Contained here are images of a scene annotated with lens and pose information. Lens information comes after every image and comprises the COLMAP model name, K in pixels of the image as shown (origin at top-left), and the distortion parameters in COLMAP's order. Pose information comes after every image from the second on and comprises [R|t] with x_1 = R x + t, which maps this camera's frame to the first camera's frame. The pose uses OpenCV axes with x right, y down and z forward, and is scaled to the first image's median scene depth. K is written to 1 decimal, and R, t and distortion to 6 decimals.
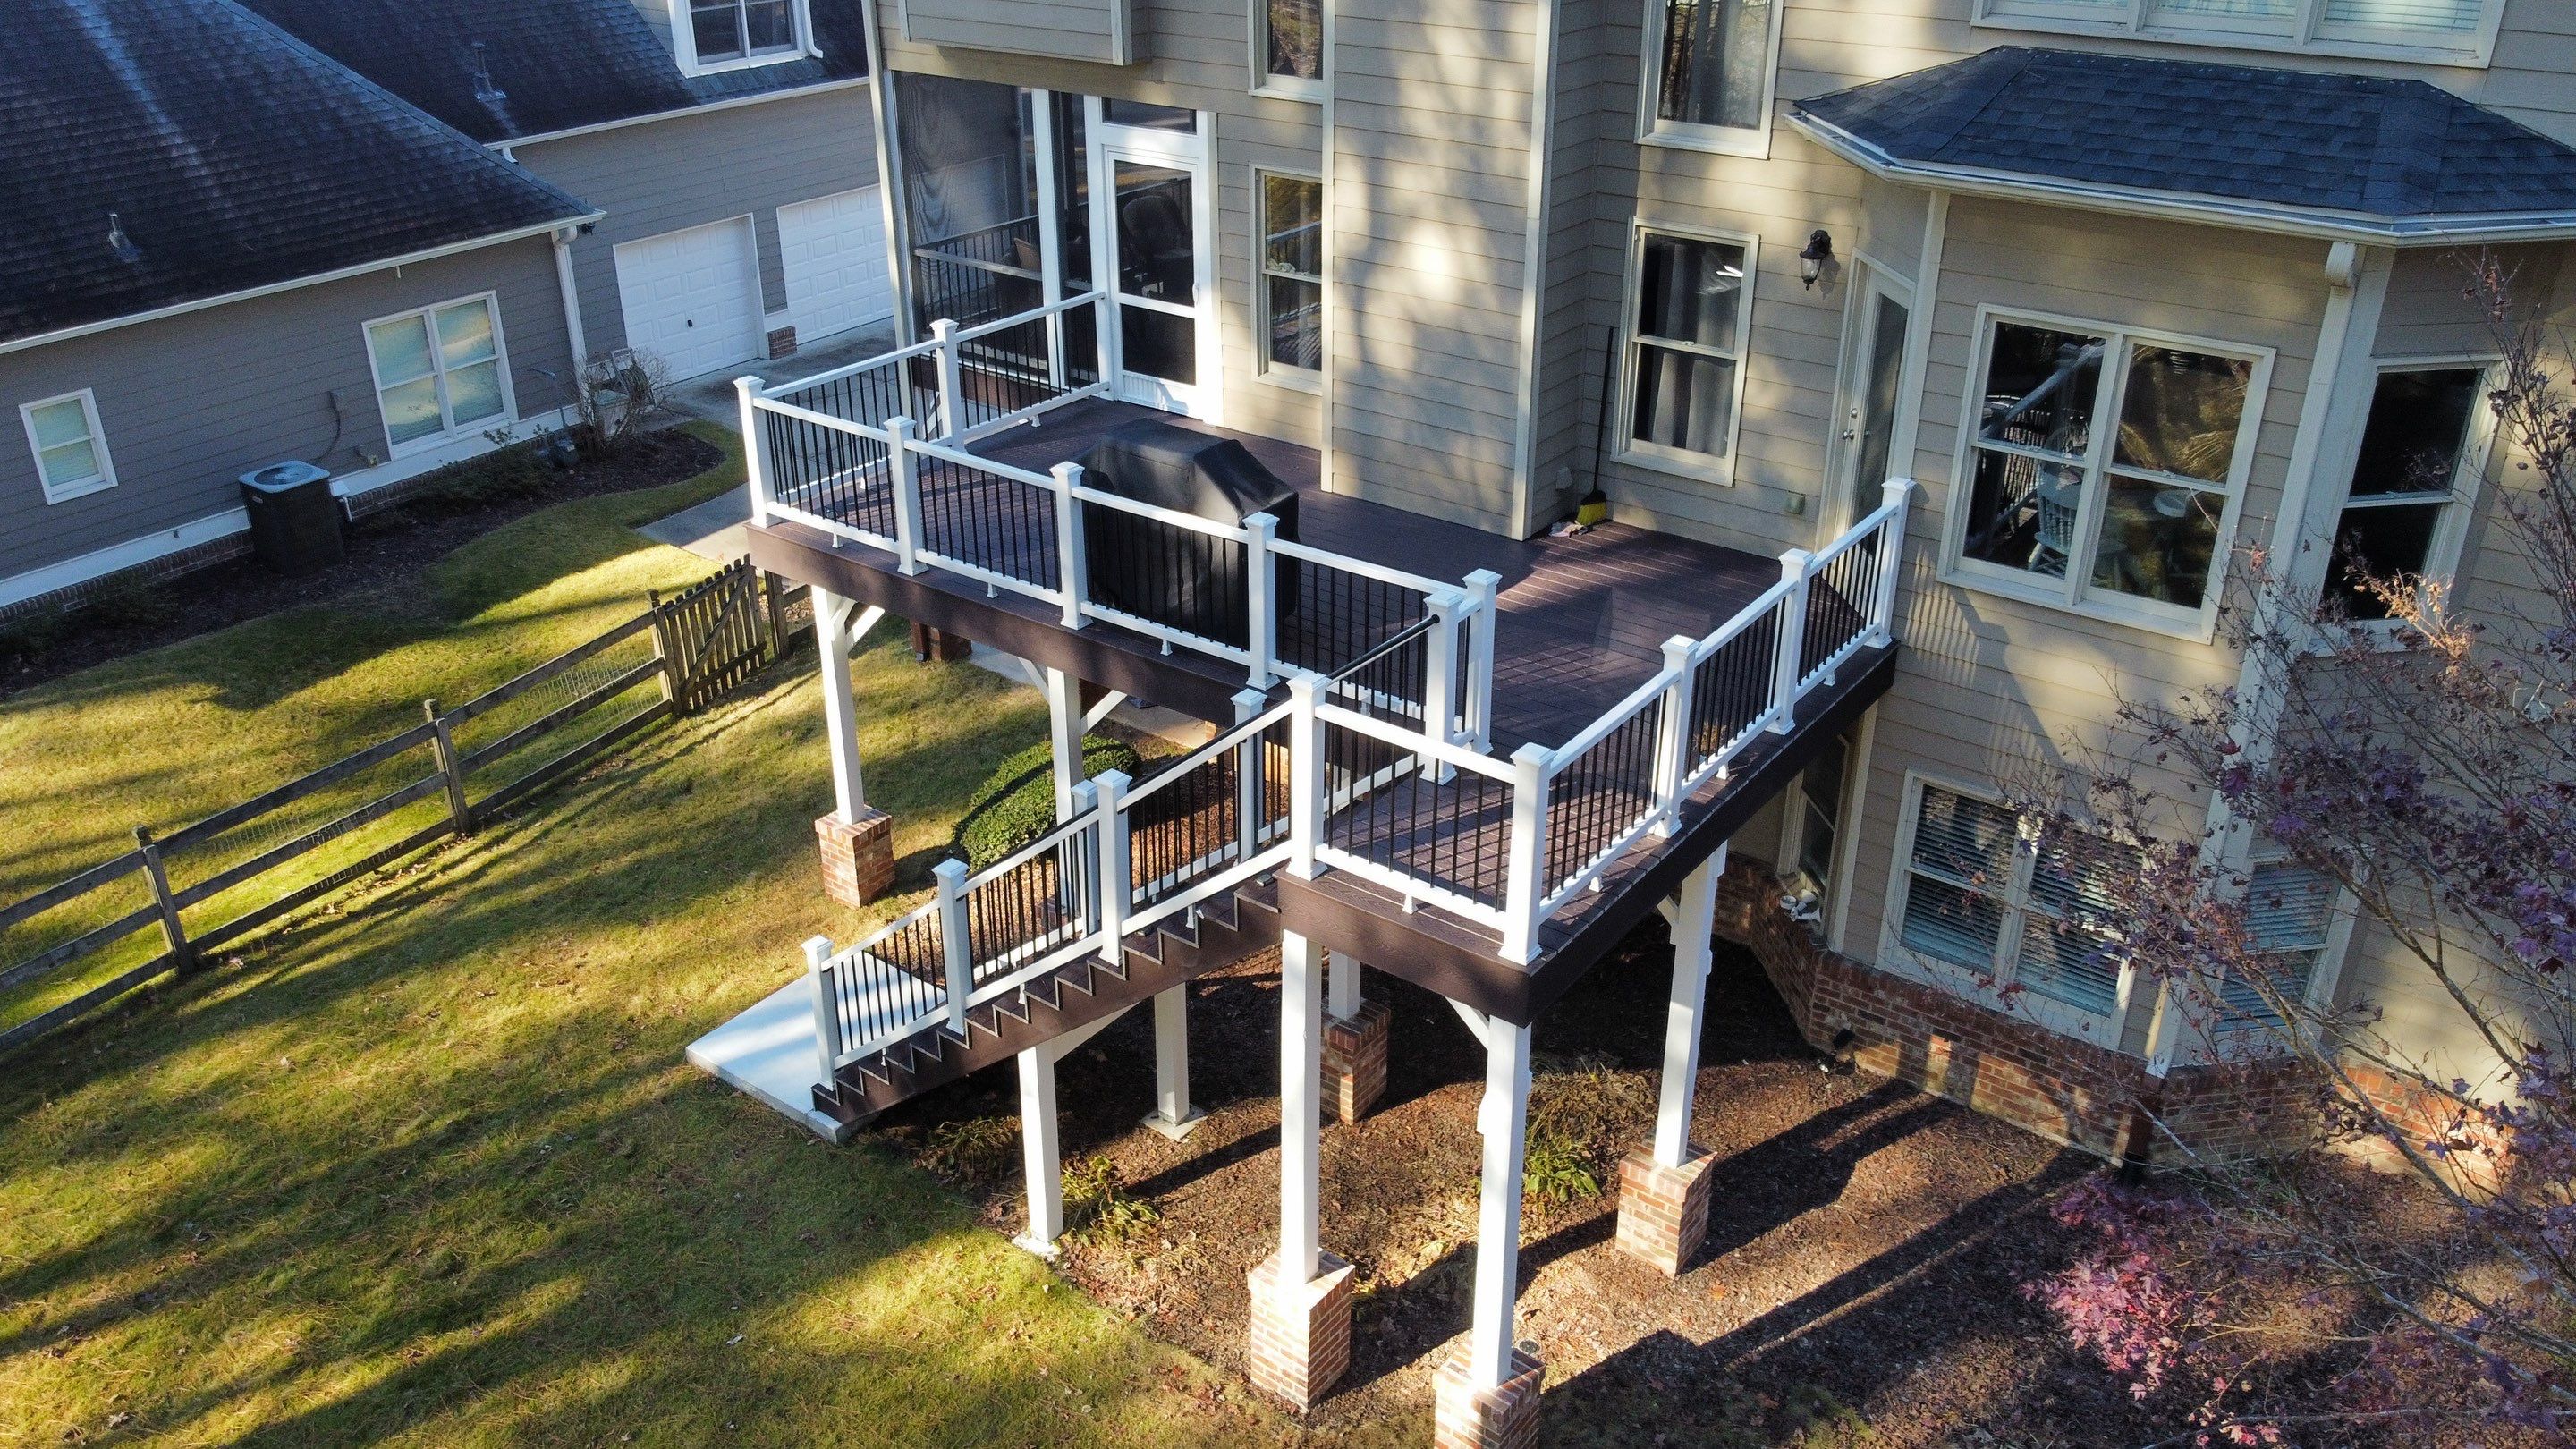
lens RADIAL K [[1968.4, 0, 1280.7], [0, 1968.4, 698.3], [0, 0, 1]] dist [-0.002709, -0.009337]
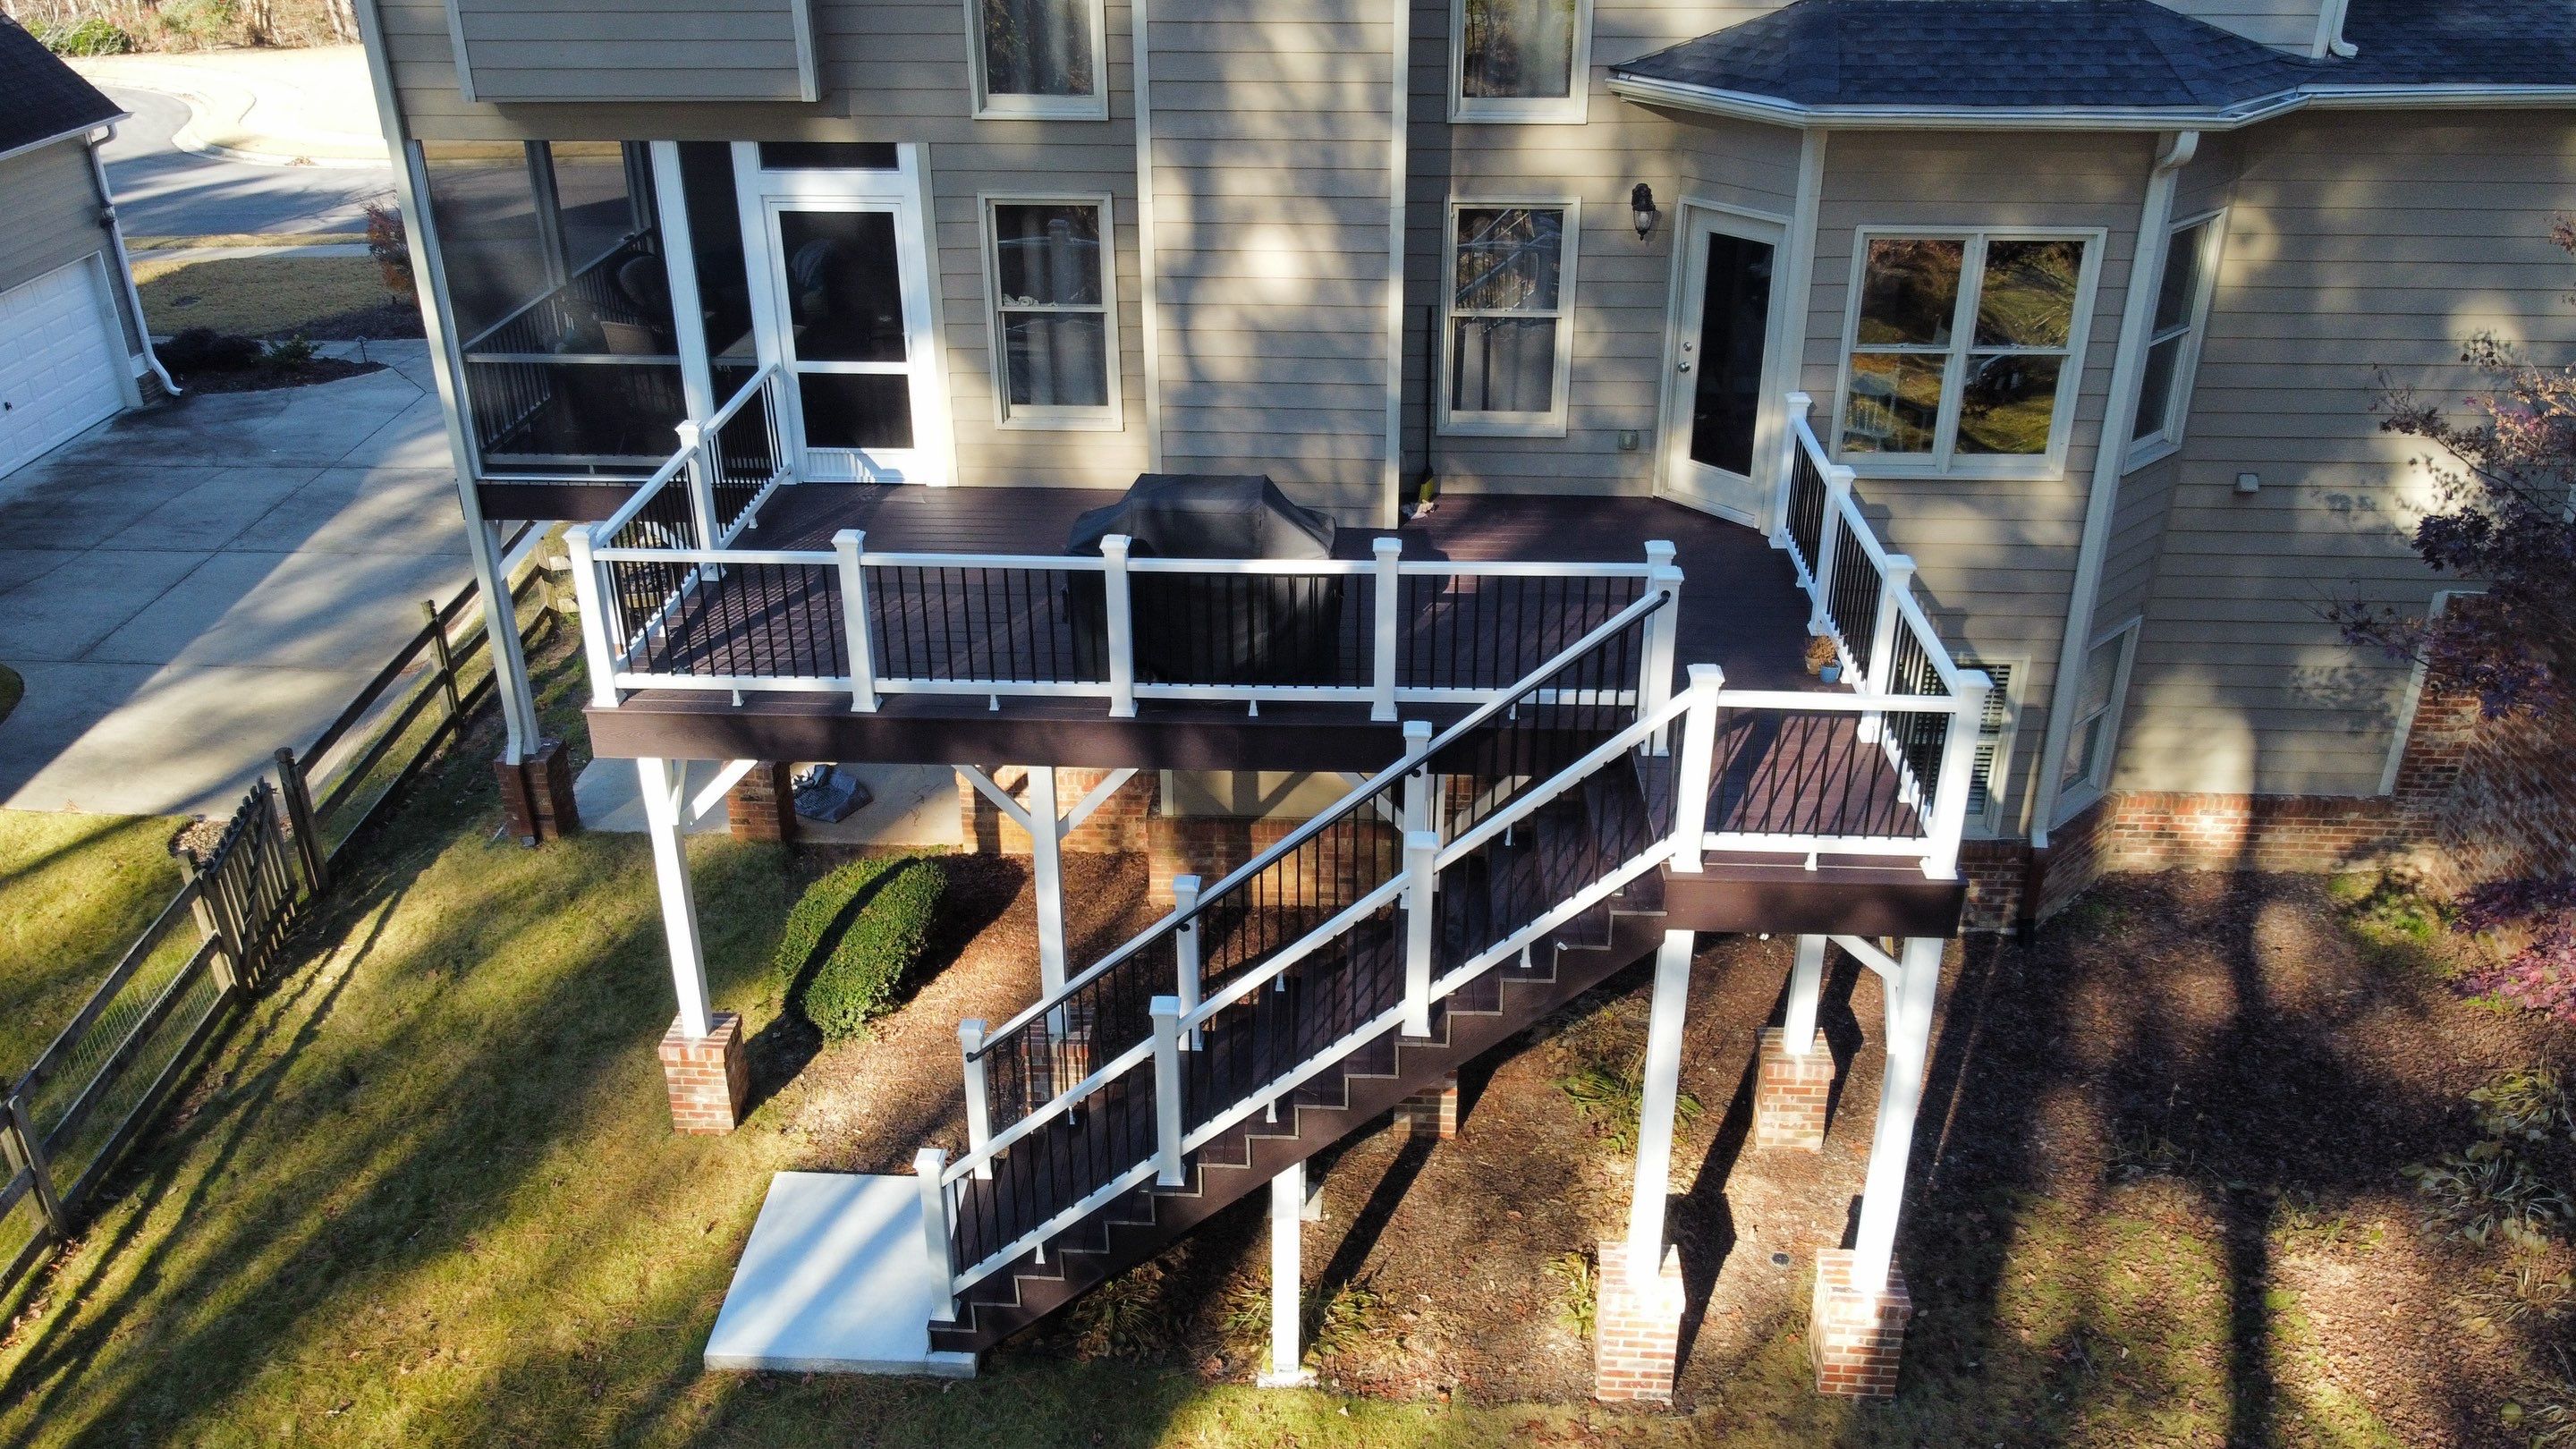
lens RADIAL K [[1968.4, 0, 1291.1], [0, 1968.4, 707.0], [0, 0, 1]] dist [-0.002709, -0.009337]
pose [[0.829268, -0.249248, 0.500190, -0.467678], [0.247342, 0.966291, 0.071439, -0.081312], [-0.501135, 0.064476, 0.862964, 0.178240]]
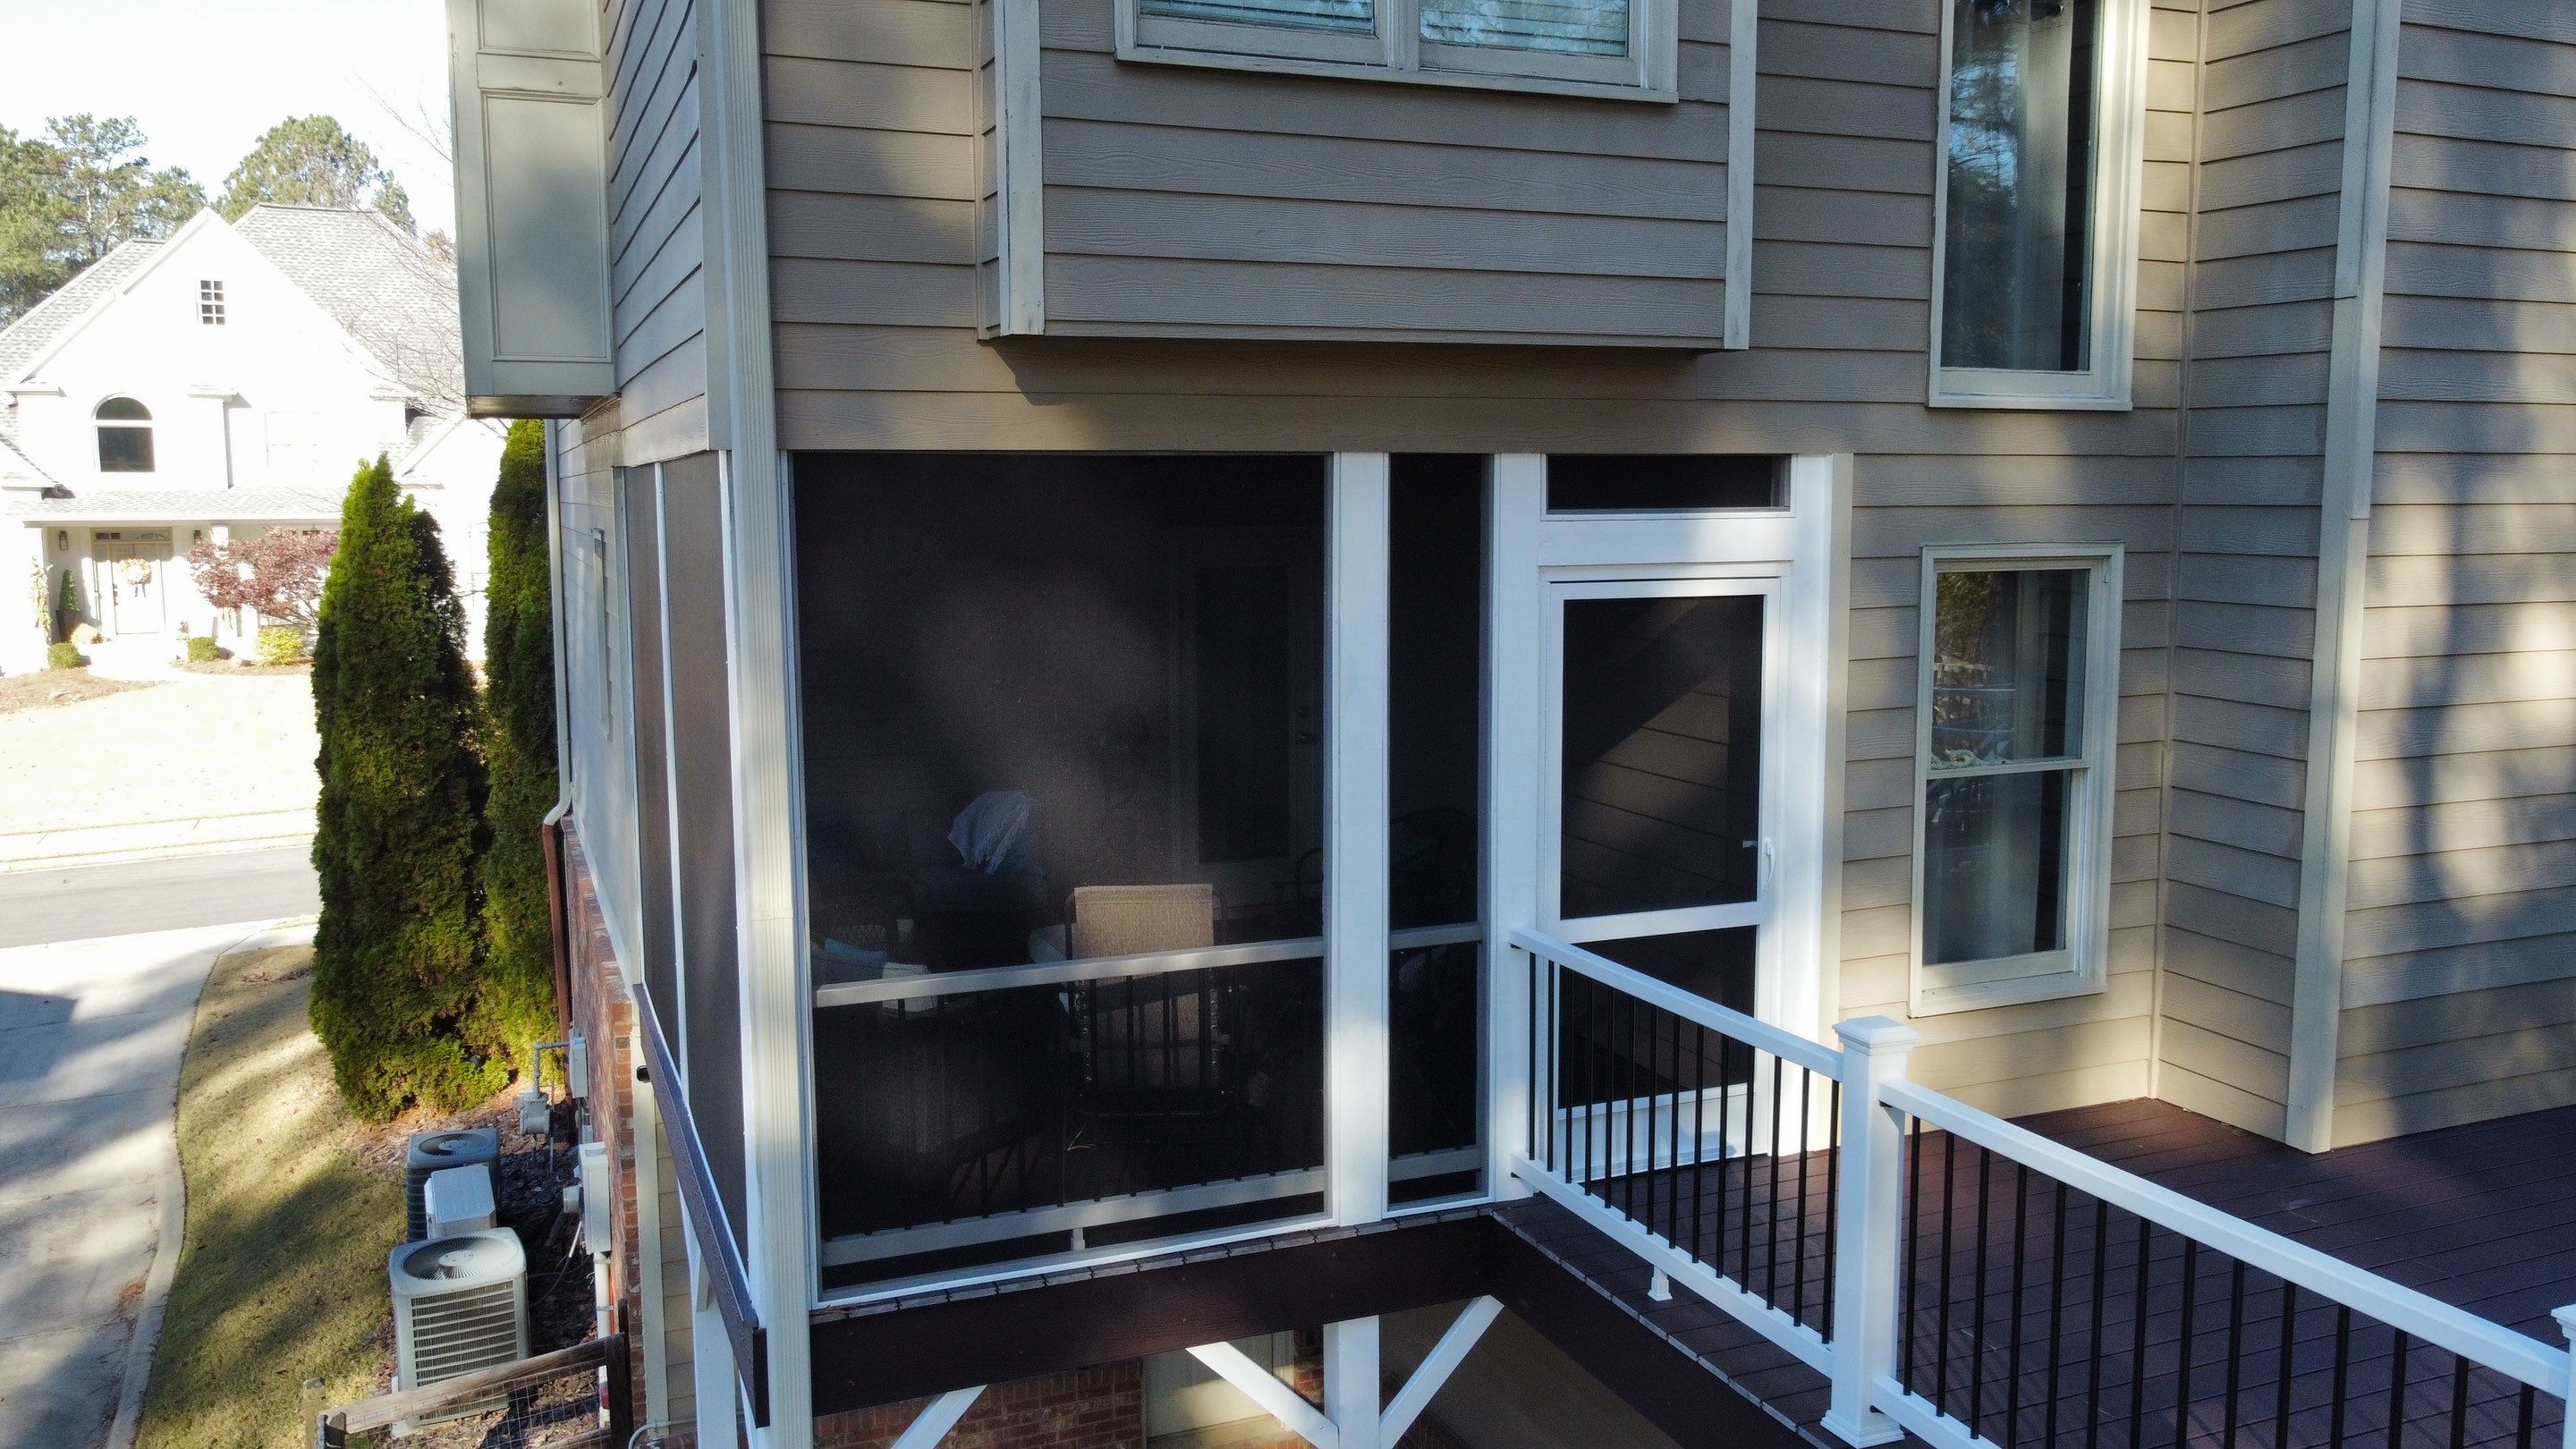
lens RADIAL K [[1968.4, 0, 1302.8], [0, 1968.4, 714.6], [0, 0, 1]] dist [-0.002709, -0.009337]
pose [[0.504872, -0.096566, 0.857775, -0.565137], [0.381465, 0.916382, -0.121360, -0.268843], [-0.774331, 0.388483, 0.499493, 1.020691]]
